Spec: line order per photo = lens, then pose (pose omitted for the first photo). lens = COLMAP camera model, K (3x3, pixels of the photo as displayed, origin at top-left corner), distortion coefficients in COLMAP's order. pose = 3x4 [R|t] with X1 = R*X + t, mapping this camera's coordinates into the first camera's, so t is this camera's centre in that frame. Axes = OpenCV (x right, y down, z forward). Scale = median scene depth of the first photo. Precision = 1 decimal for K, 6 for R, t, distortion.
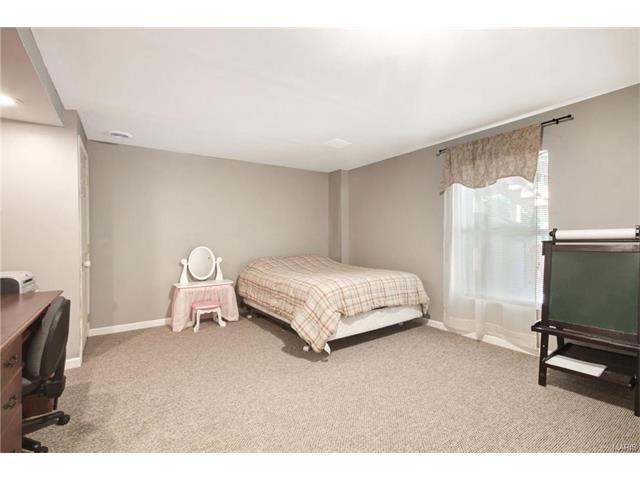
lens RADIAL K [[310.7, 0, 314.2], [0, 310.7, 243.1], [0, 0, 1]] dist [0.001477, -0.005229]
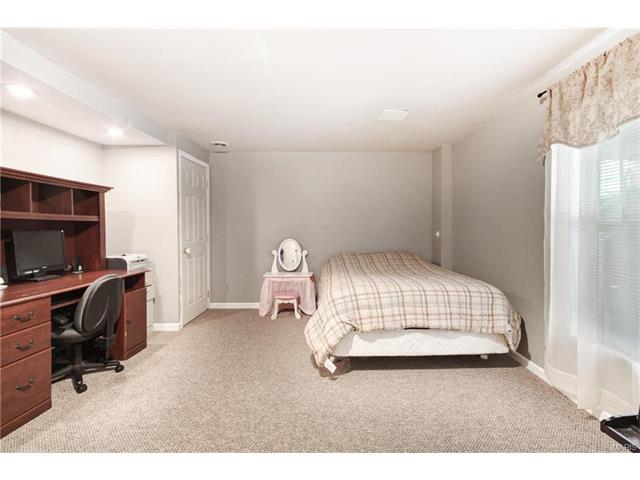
lens RADIAL K [[310.7, 0, 320.3], [0, 310.7, 234.7], [0, 0, 1]] dist [0.001477, -0.005229]
pose [[0.831091, 0.016273, -0.555899, 0.420217], [-0.018385, 0.999829, 0.001783, -0.010006], [0.555833, 0.008739, 0.831248, 0.252813]]
